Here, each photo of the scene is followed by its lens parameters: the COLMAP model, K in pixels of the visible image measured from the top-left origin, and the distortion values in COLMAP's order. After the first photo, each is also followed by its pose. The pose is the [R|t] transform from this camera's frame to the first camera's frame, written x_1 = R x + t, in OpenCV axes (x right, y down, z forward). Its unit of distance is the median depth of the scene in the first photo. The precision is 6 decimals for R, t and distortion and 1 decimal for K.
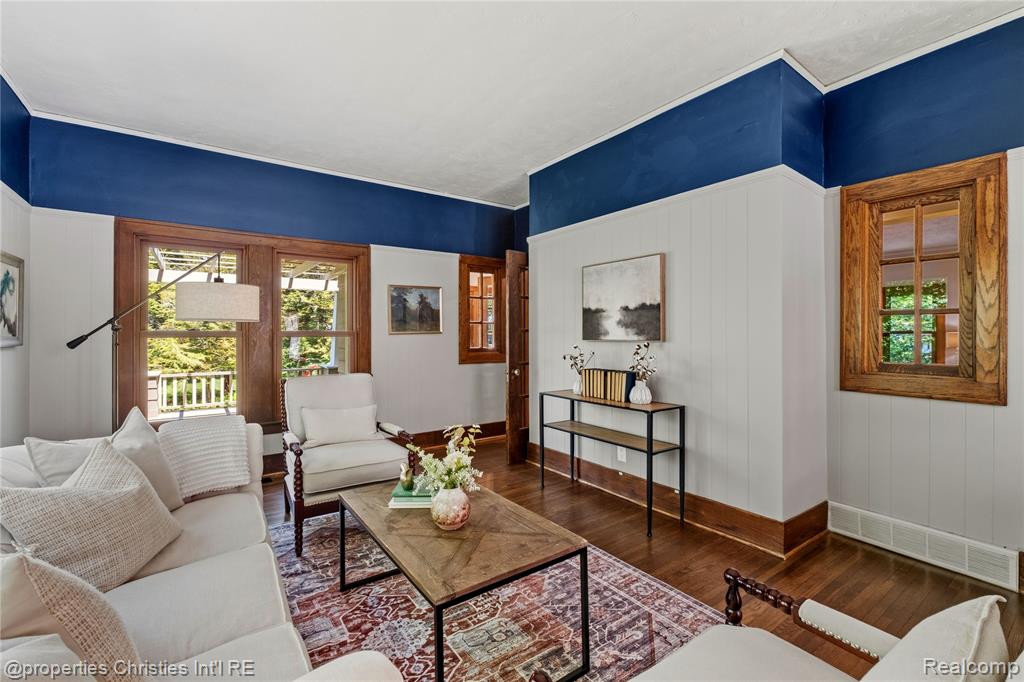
lens RADIAL K [[436.4, 0, 503.6], [0, 436.4, 334.5], [0, 0, 1]] dist [-0.008000, 0.000584]
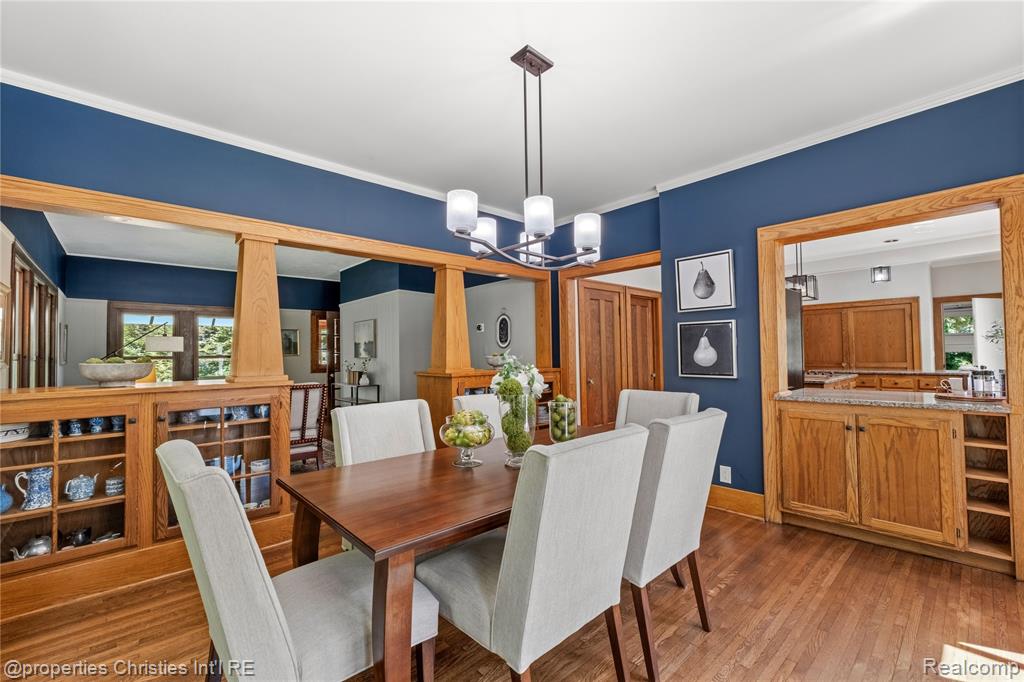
lens RADIAL K [[436.4, 0, 514.5], [0, 436.4, 341.9], [0, 0, 1]] dist [-0.008000, 0.000584]
pose [[0.992904, -0.012290, 0.118282, 0.700099], [0.015630, 0.999504, -0.027351, 0.005733], [-0.117887, 0.029006, 0.992603, -1.154539]]
